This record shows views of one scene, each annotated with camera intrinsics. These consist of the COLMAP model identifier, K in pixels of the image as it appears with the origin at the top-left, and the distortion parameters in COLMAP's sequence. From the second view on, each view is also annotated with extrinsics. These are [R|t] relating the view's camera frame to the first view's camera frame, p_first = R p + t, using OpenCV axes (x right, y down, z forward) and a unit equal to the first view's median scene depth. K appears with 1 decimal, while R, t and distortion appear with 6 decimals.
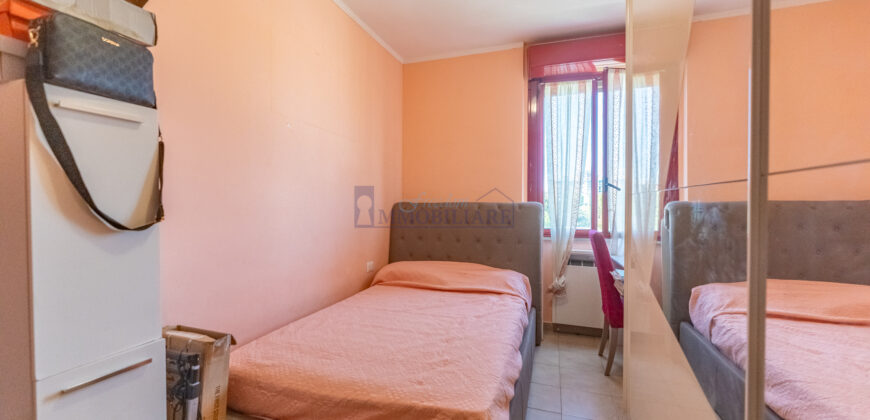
lens RADIAL K [[345.4, 0, 433.3], [0, 345.4, 210.3], [0, 0, 1]] dist [-0.000116, -0.000850]
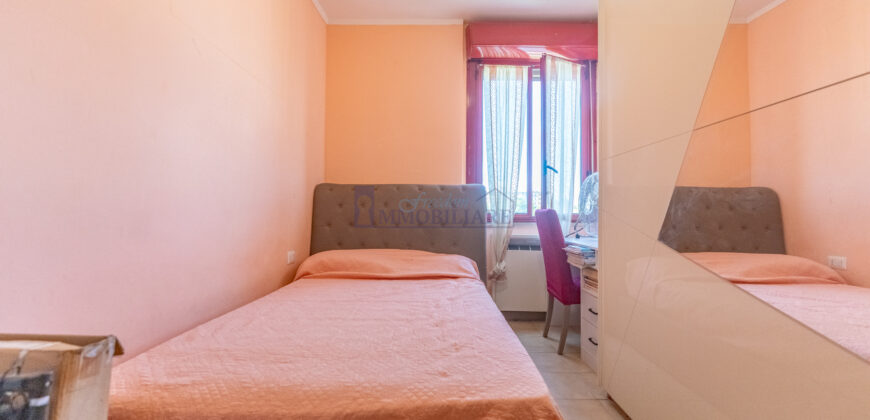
lens RADIAL K [[345.4, 0, 433.3], [0, 345.4, 210.3], [0, 0, 1]] dist [-0.000116, -0.000850]
pose [[0.949831, 0.009611, 0.312616, -0.156818], [-0.001005, 0.999616, -0.027679, 0.098223], [-0.312762, 0.025977, 0.949476, 0.172973]]
